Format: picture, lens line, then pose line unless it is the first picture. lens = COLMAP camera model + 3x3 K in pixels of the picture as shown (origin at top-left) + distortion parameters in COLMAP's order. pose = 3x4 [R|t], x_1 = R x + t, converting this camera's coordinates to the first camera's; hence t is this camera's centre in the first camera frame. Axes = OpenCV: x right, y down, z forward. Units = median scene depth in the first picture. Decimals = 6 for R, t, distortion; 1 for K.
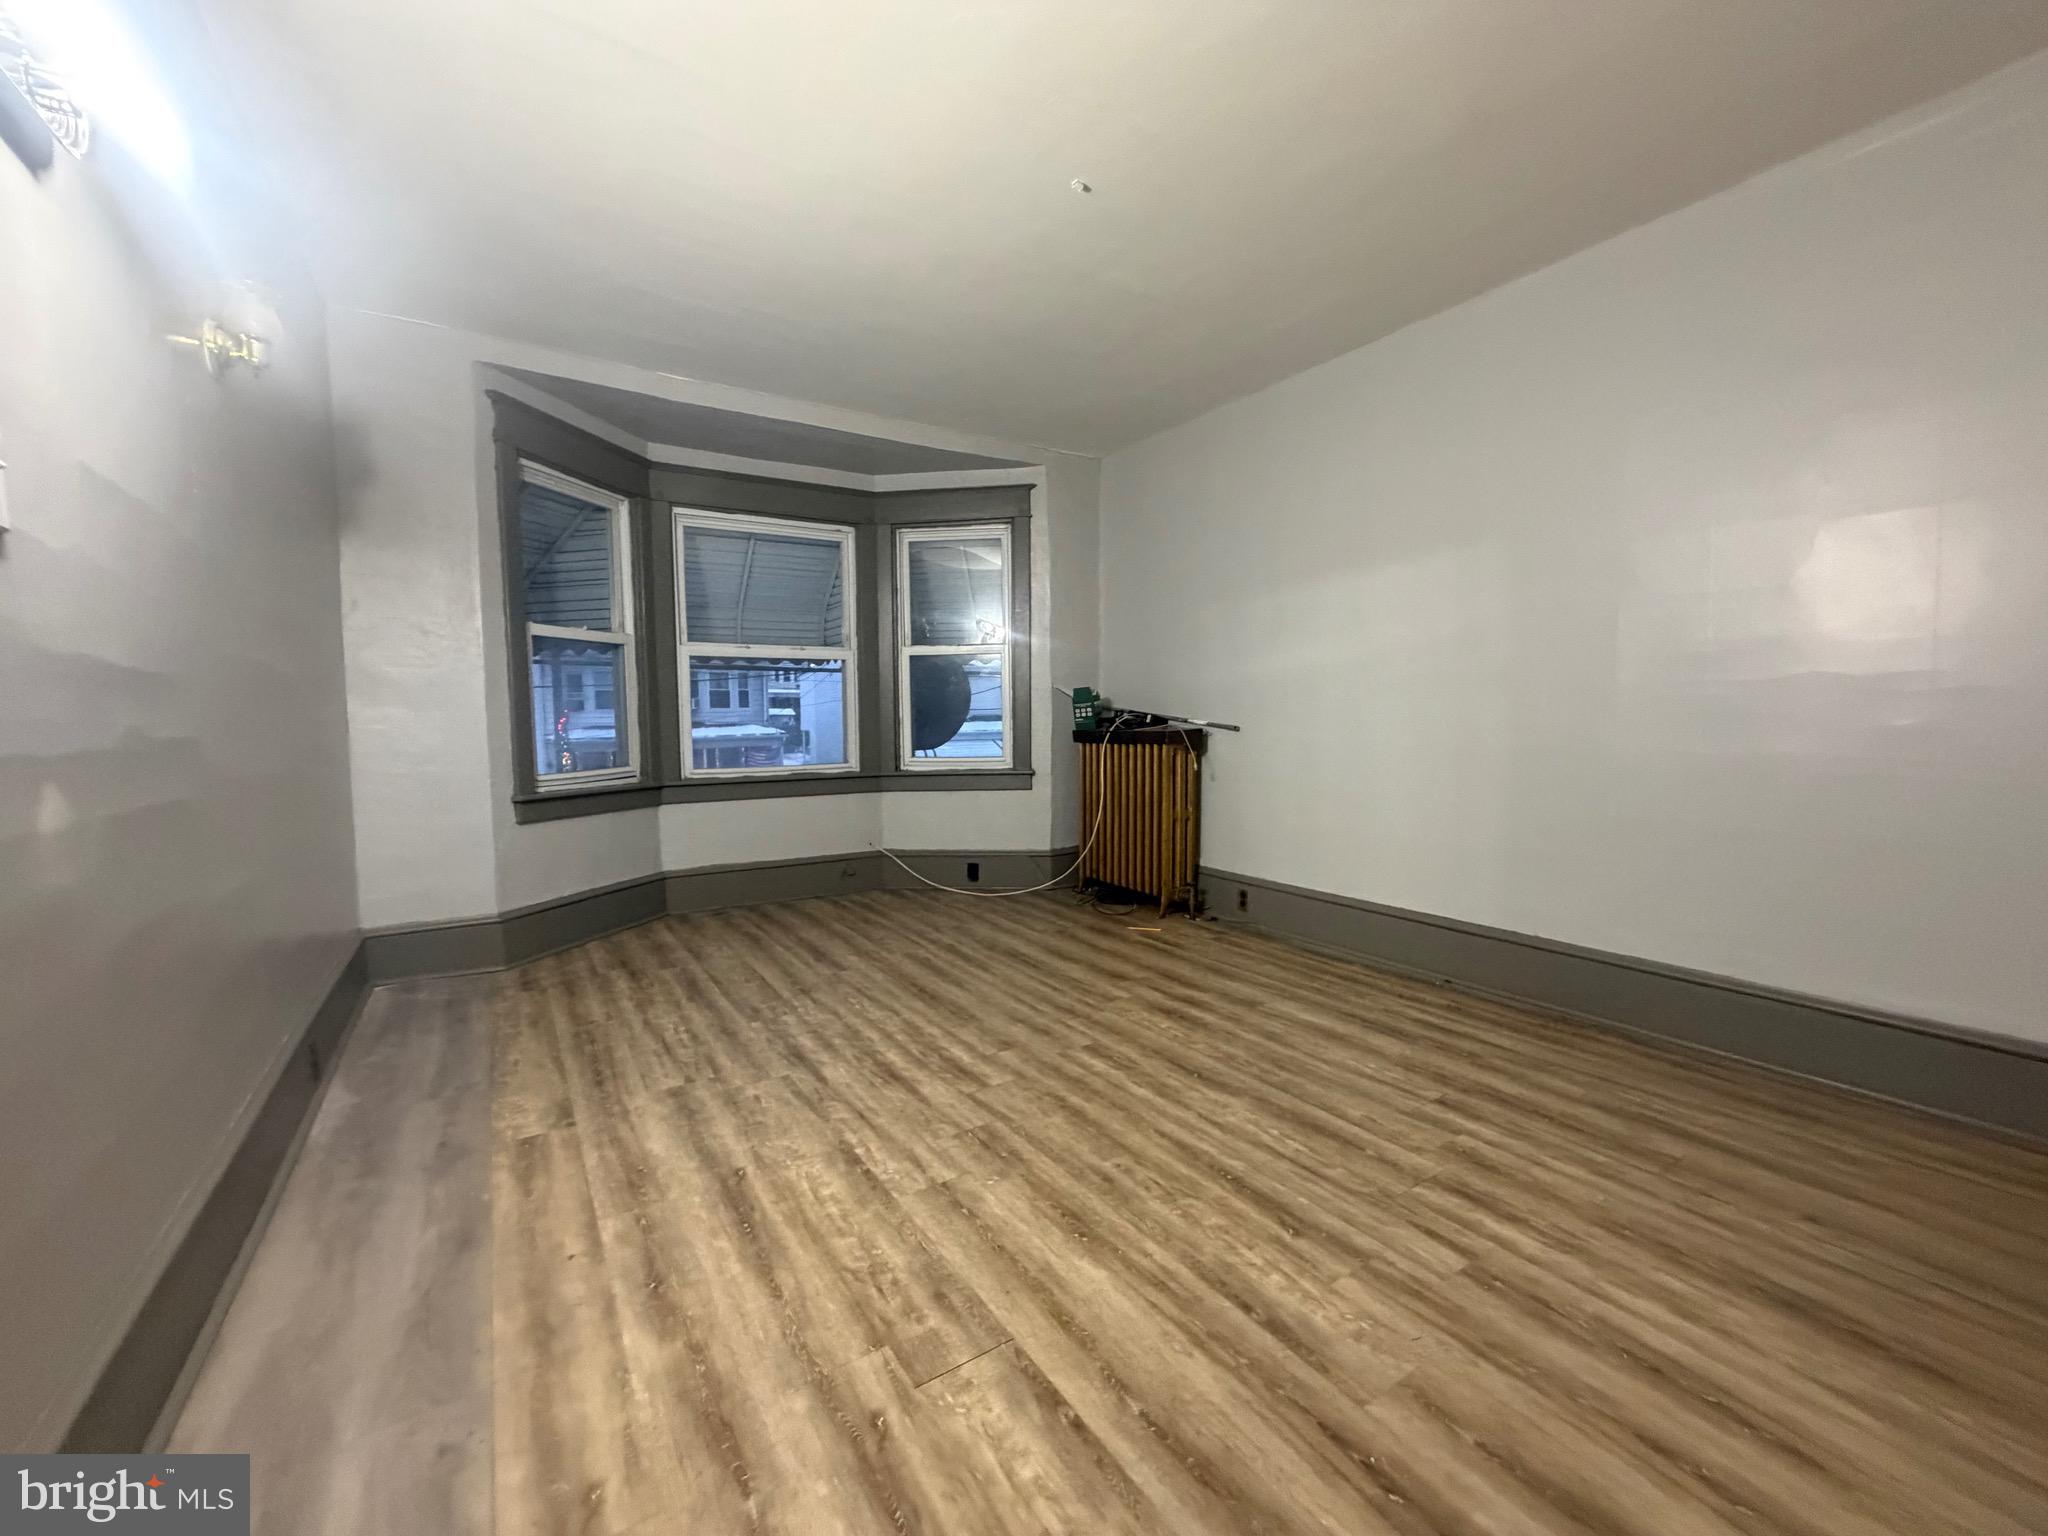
lens RADIAL K [[814.8, 0, 1013.5], [0, 814.8, 766.9], [0, 0, 1]] dist [-0.000899, 0.000388]
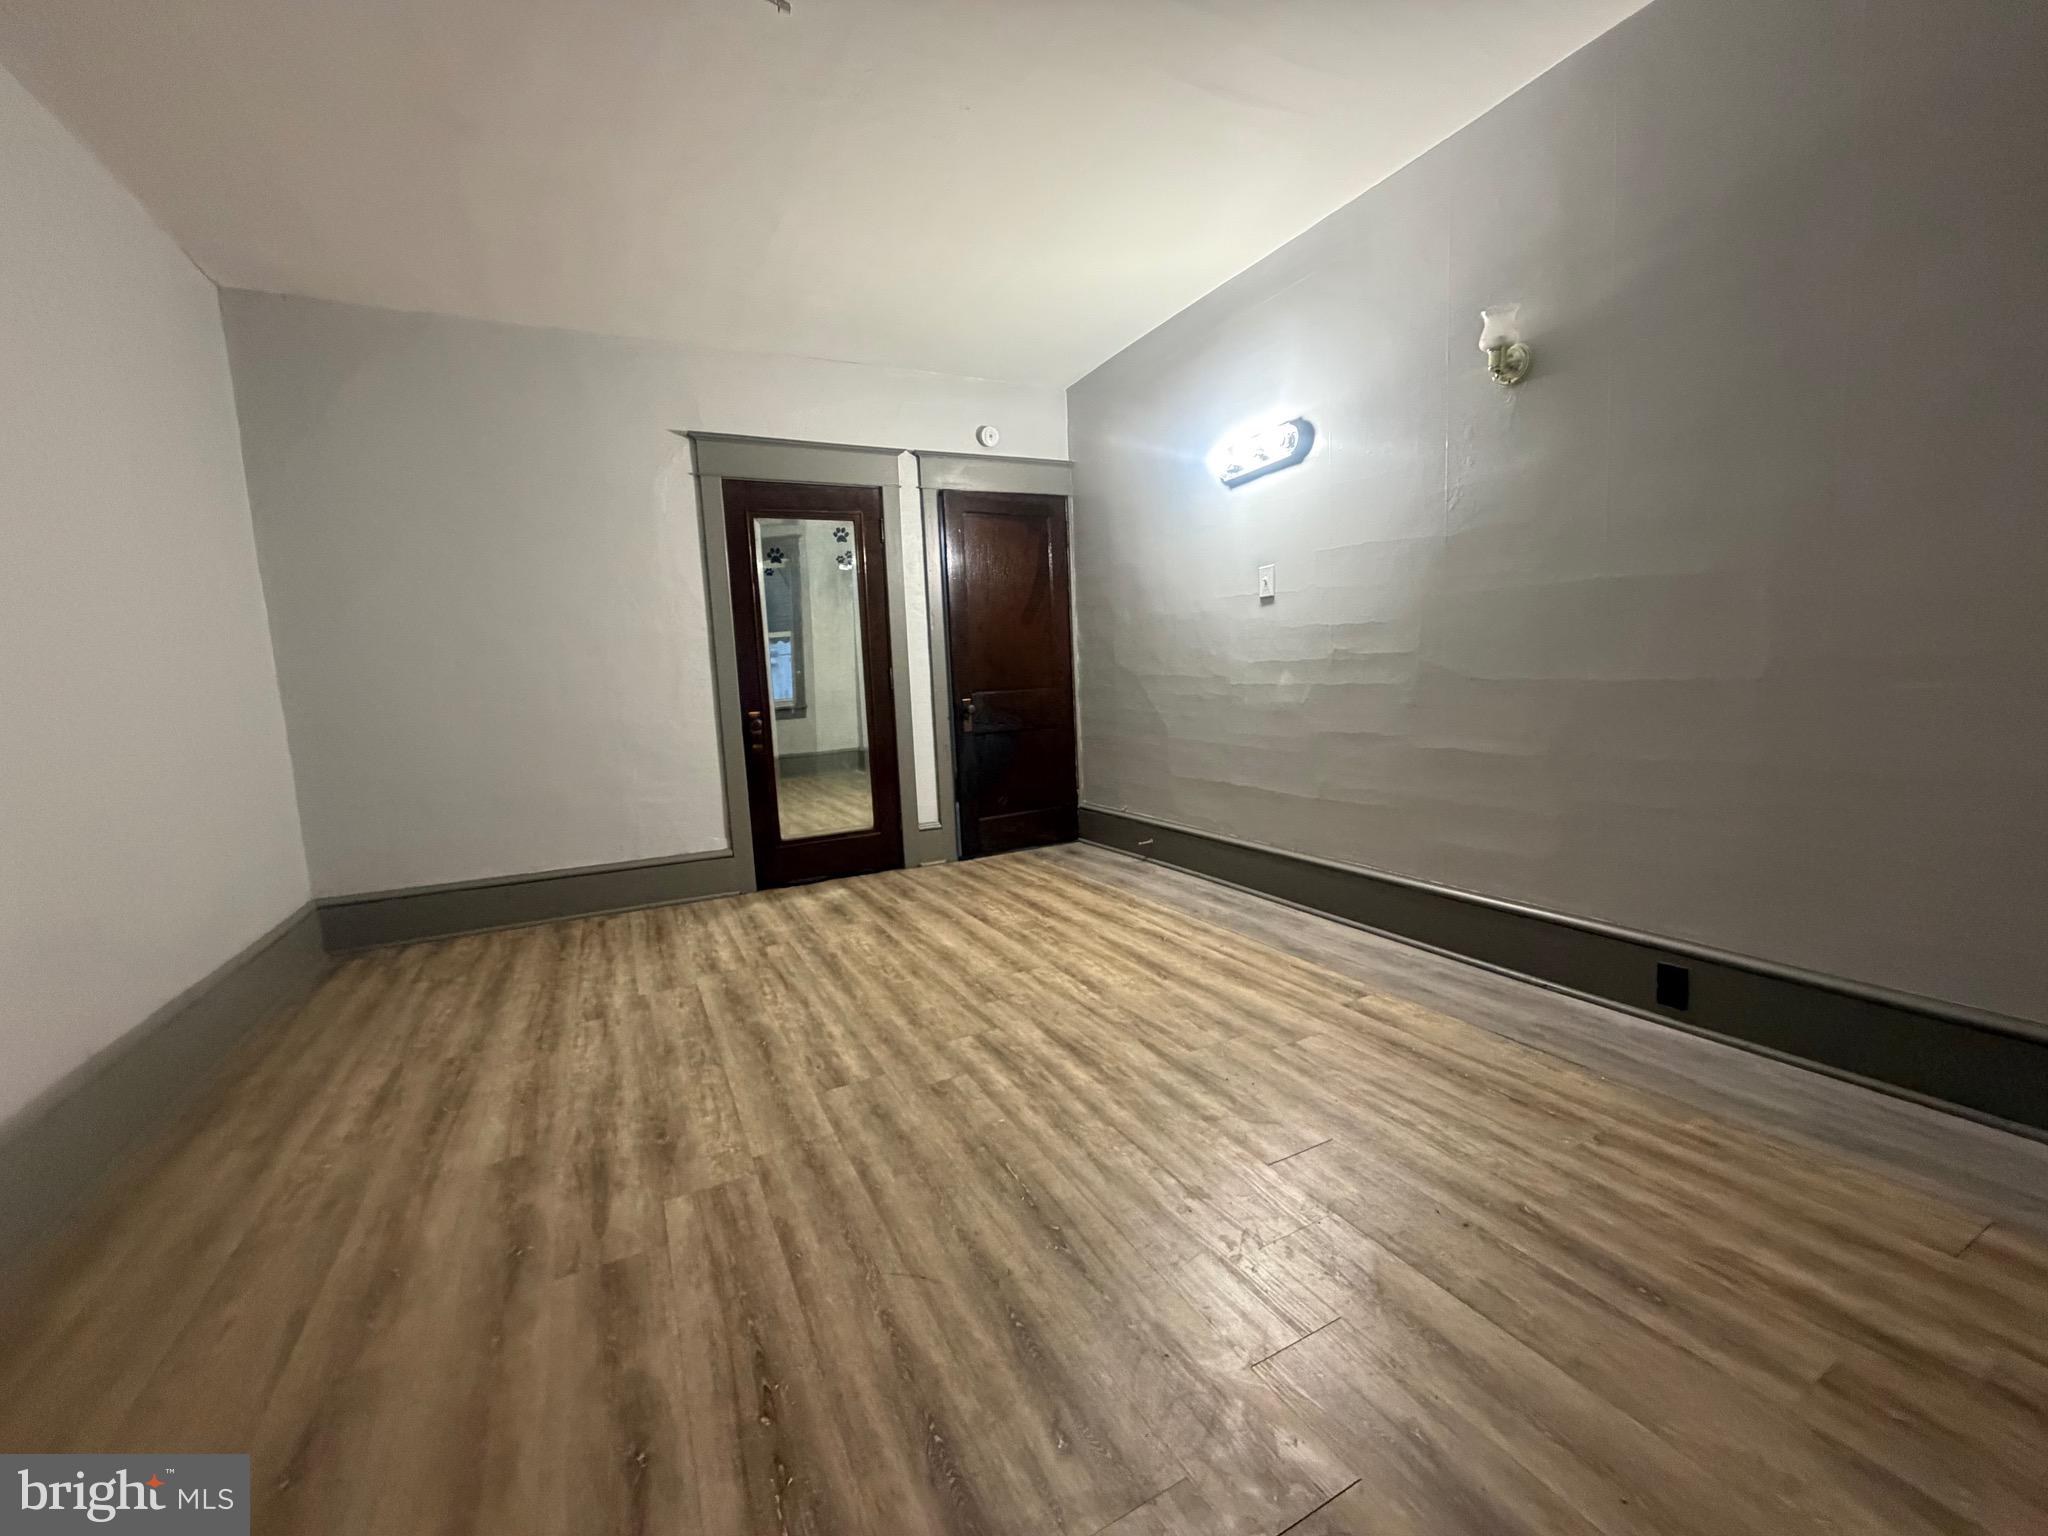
lens RADIAL K [[814.8, 0, 1013.5], [0, 814.8, 766.9], [0, 0, 1]] dist [-0.000899, 0.000388]
pose [[-0.992987, 0.043366, 0.109983, -0.220782], [0.062864, 0.981555, 0.180548, -0.120918], [-0.100125, 0.186196, -0.977398, 2.089285]]
